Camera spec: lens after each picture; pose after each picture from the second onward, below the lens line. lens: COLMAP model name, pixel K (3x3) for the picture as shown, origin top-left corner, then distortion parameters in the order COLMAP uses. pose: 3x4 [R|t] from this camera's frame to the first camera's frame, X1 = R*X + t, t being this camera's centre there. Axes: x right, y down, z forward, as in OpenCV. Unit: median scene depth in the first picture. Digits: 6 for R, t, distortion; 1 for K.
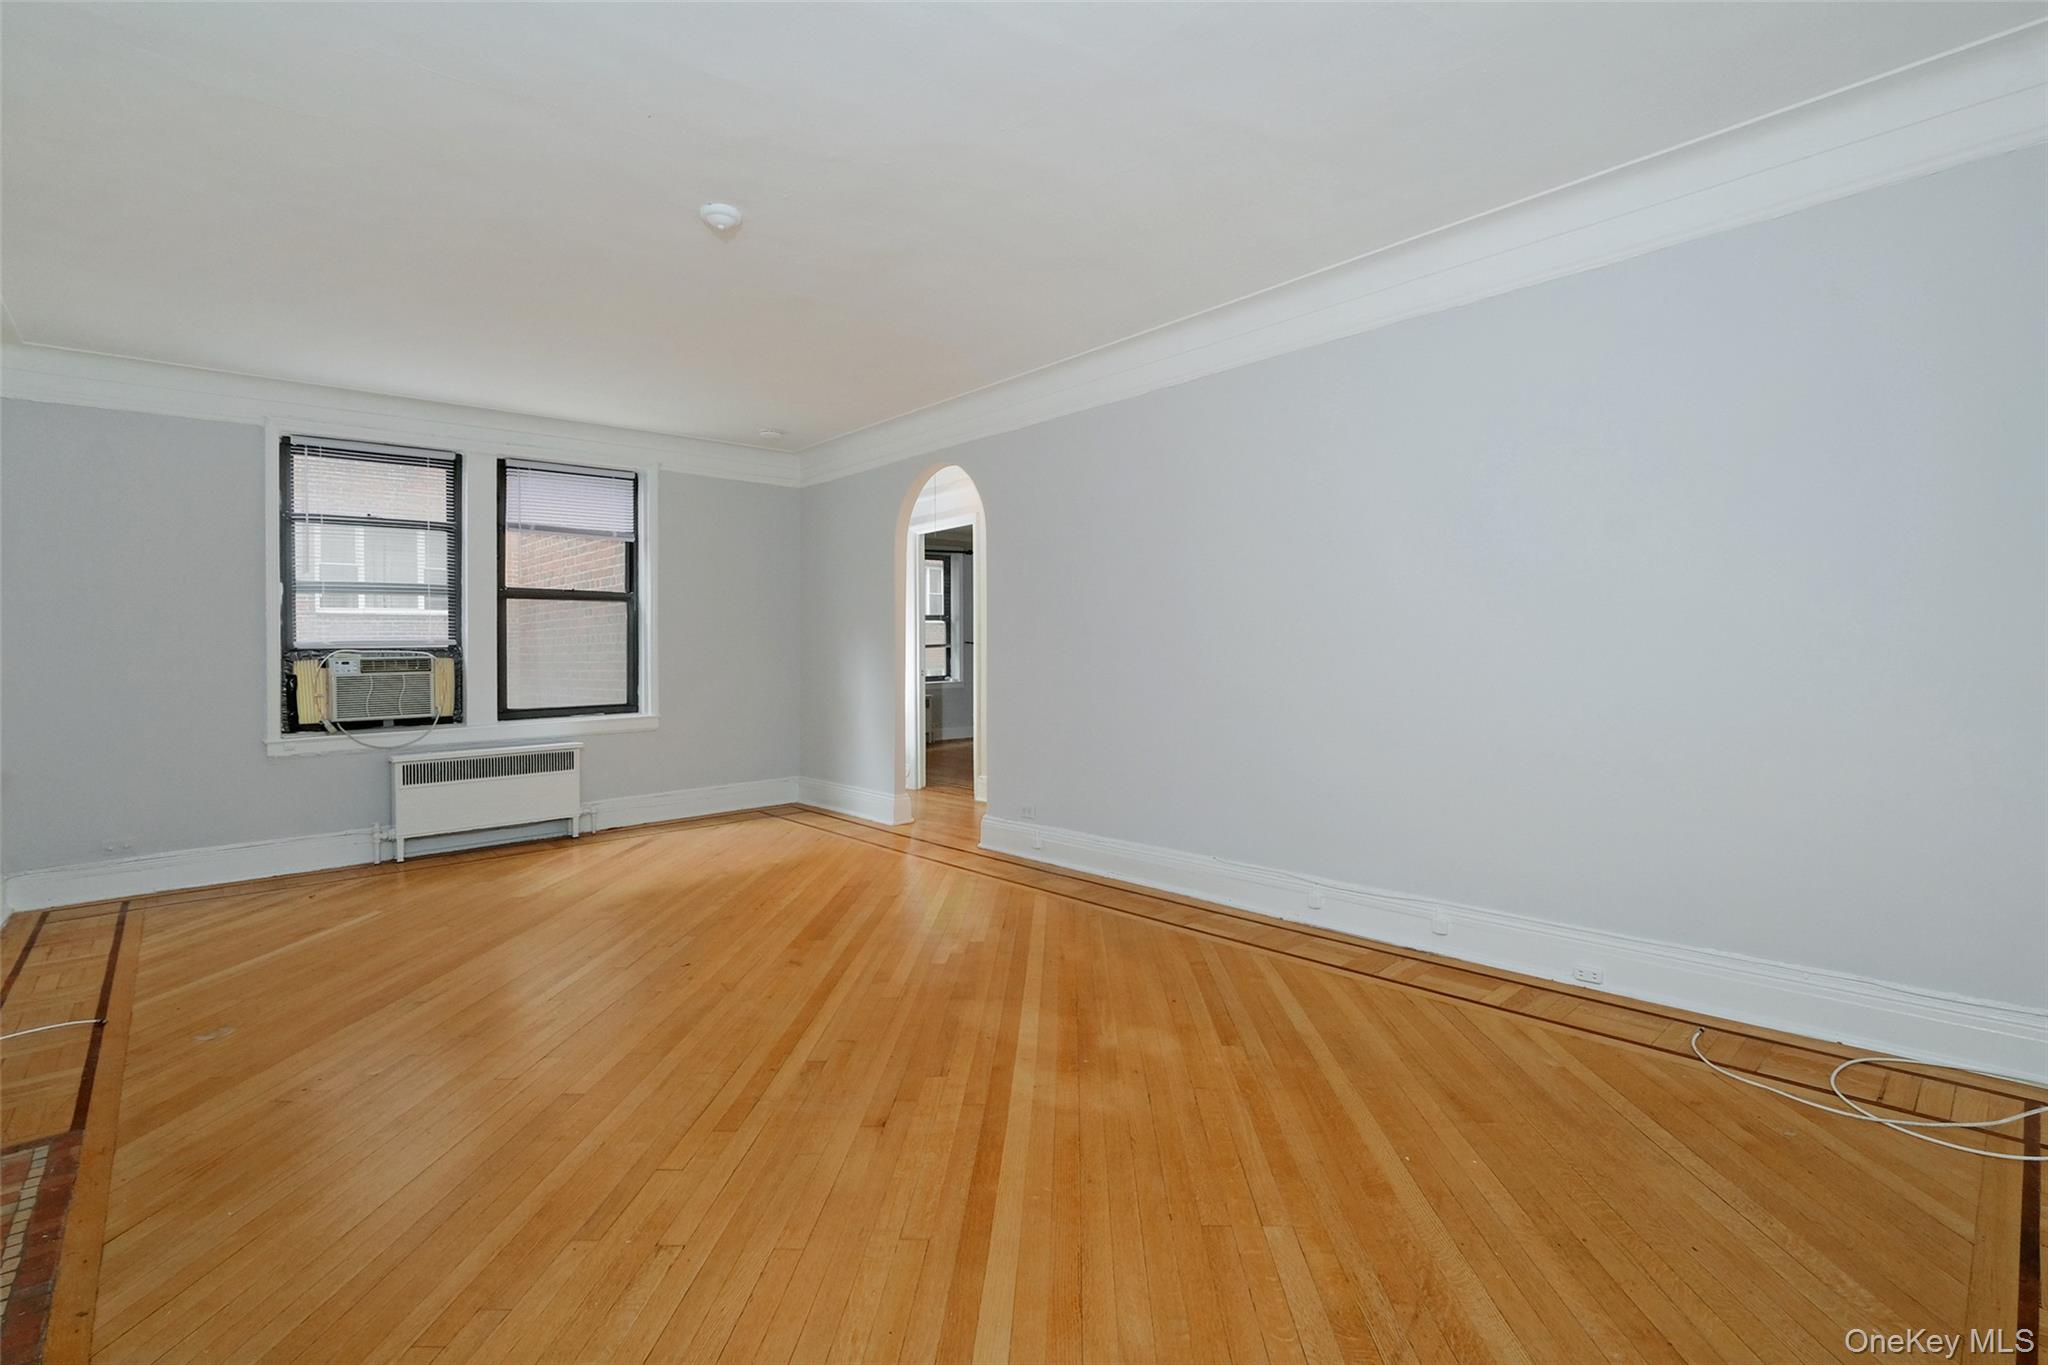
lens RADIAL K [[923.9, 0, 1042.2], [0, 923.9, 684.2], [0, 0, 1]] dist [0.001819, 0.000428]
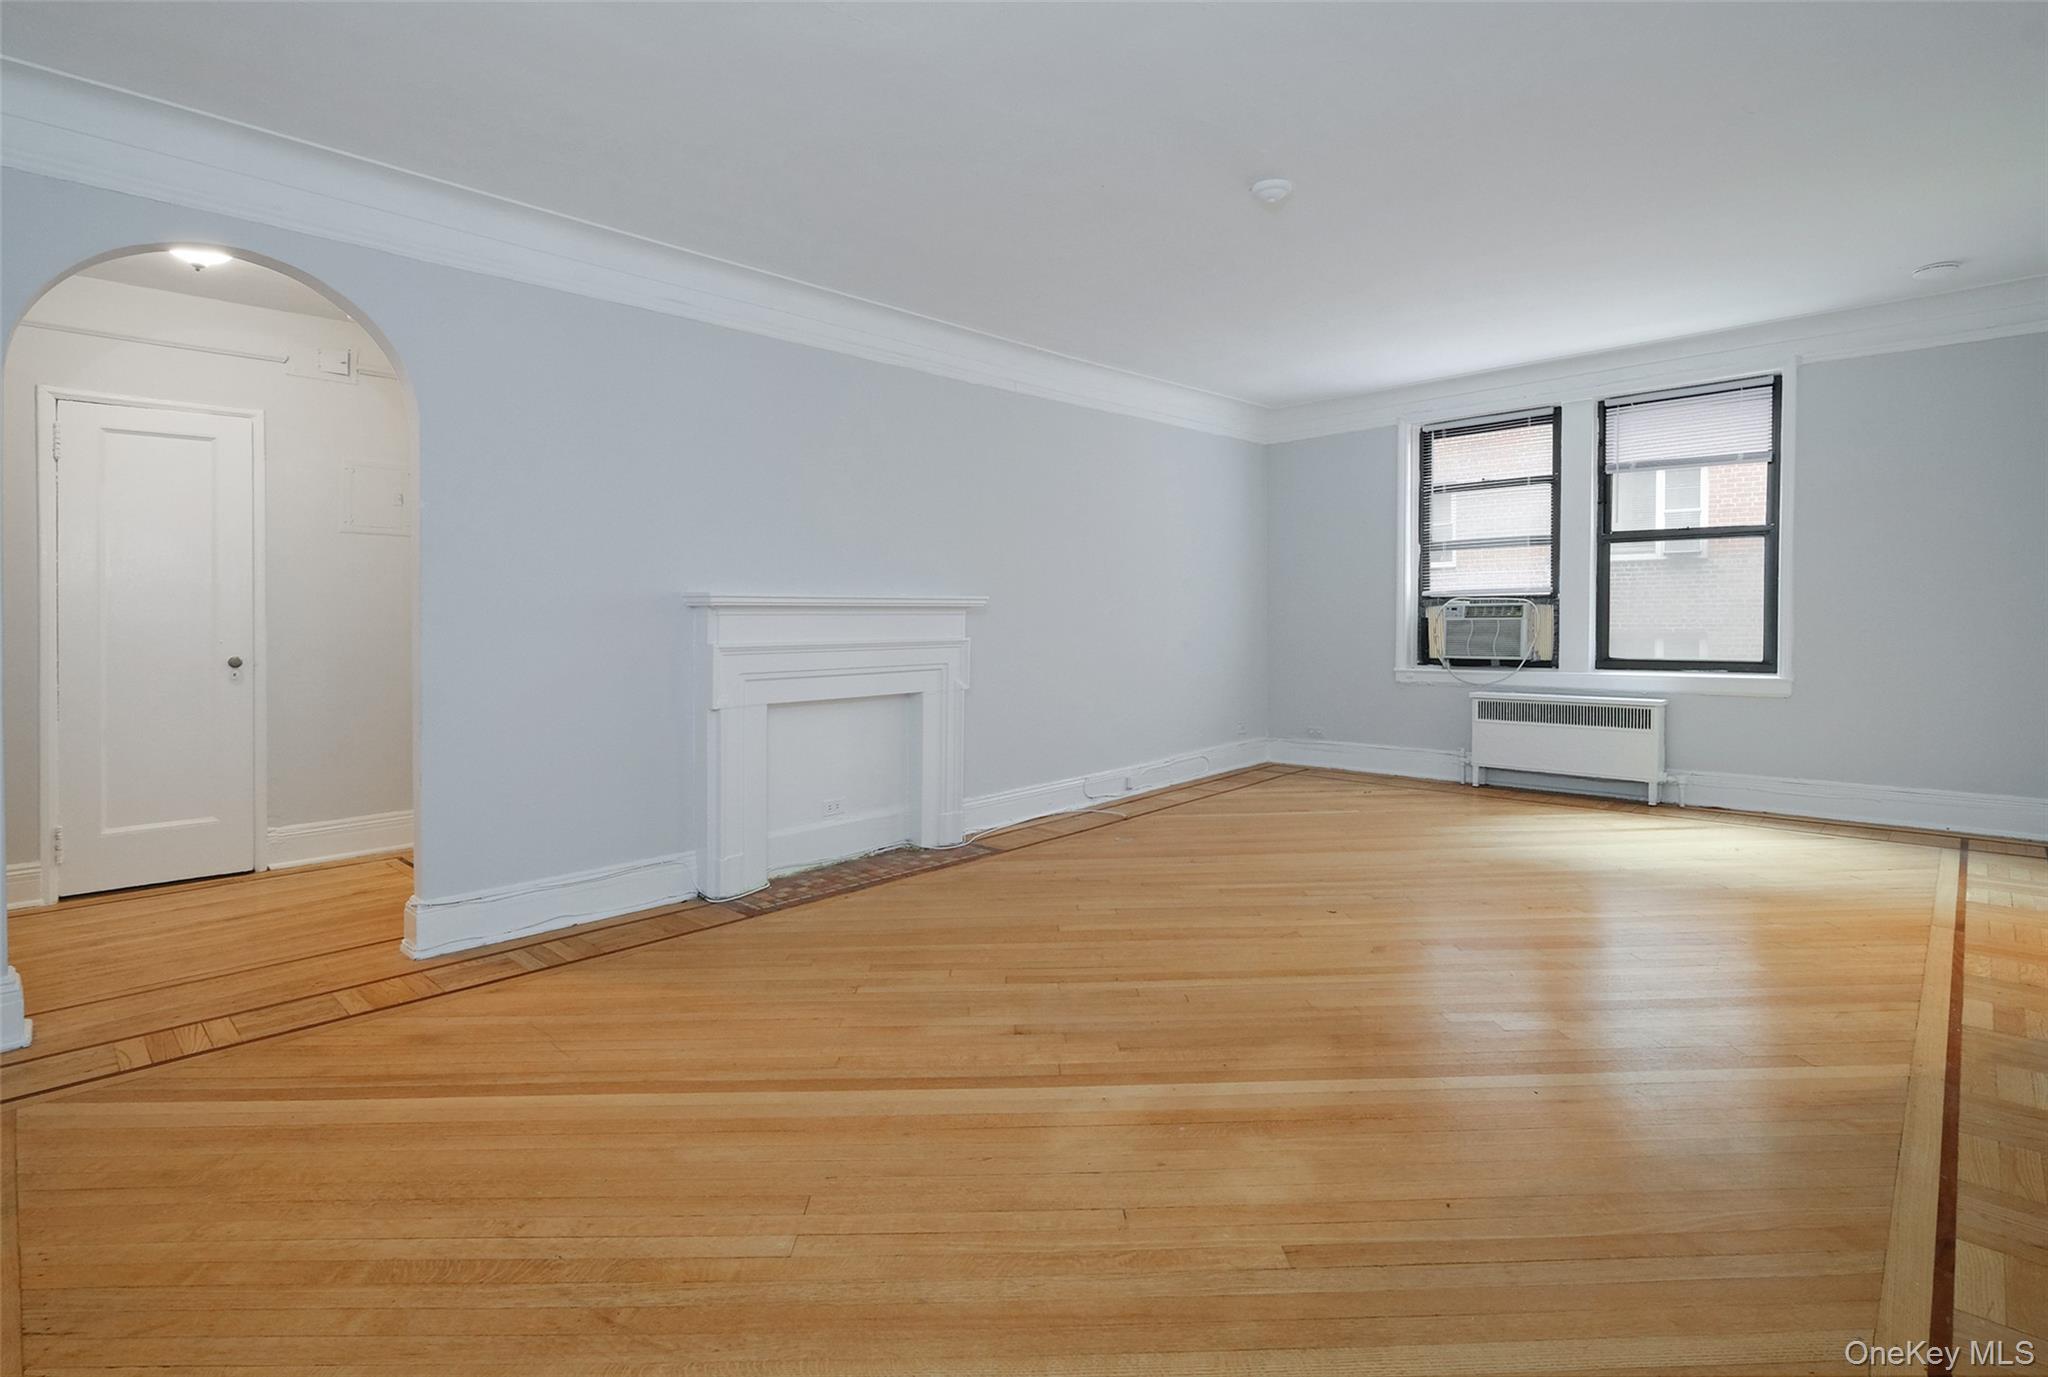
lens RADIAL K [[914.4, 0, 1023.2], [0, 914.4, 619.1], [0, 0, 1]] dist [-0.011228, -0.000097]
pose [[0.099353, 0.023090, -0.994784, 0.328941], [-0.028721, 0.999381, 0.020328, -0.016537], [0.994638, 0.026551, 0.099954, 0.318586]]
